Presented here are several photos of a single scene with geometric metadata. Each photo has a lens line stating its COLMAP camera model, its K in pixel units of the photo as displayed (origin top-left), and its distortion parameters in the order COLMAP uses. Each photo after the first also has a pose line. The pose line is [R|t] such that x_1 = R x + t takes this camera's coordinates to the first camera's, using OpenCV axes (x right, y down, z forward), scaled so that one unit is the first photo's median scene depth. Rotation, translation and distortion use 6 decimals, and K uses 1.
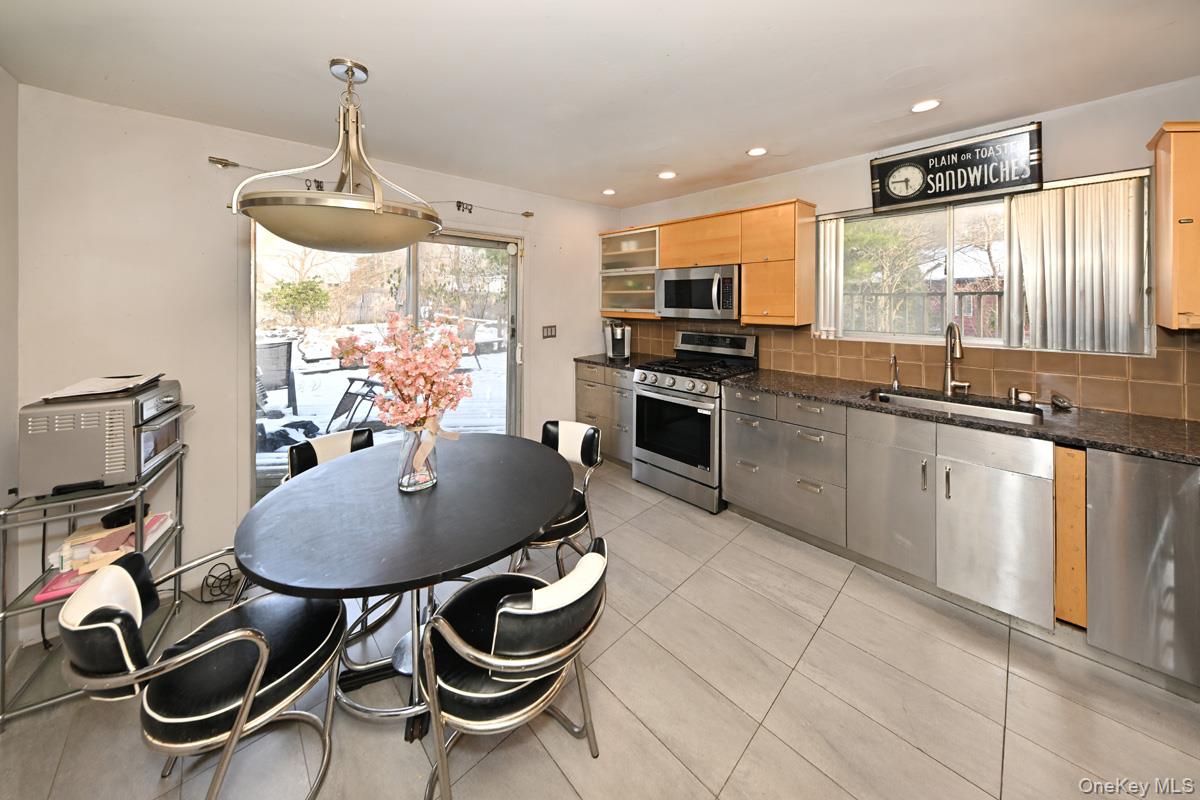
lens RADIAL K [[414.6, 0, 601.2], [0, 414.6, 308.9], [0, 0, 1]] dist [0.005654, -0.002858]
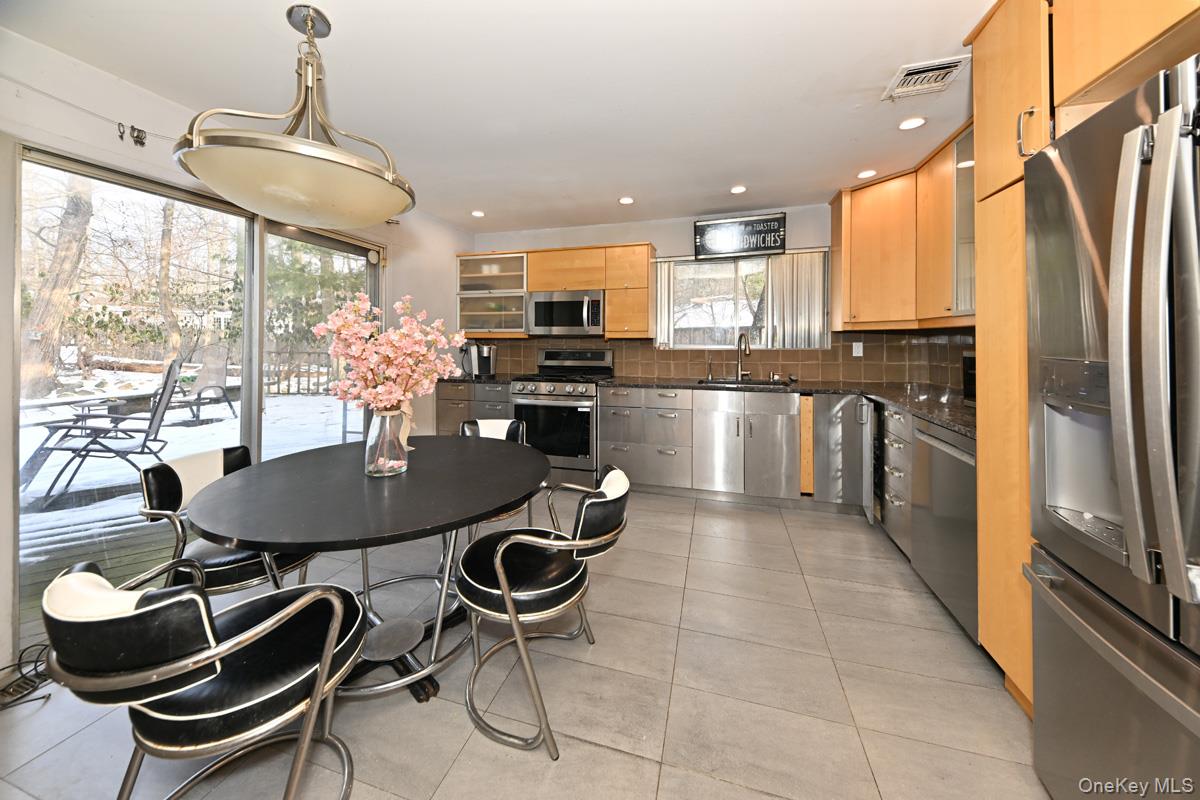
lens RADIAL K [[414.6, 0, 604.1], [0, 414.6, 352.0], [0, 0, 1]] dist [0.005654, -0.002858]
pose [[0.862577, 0.004477, 0.505906, -0.280212], [-0.000893, 0.999973, -0.007326, 0.083203], [-0.505925, 0.005868, 0.862557, -0.056890]]
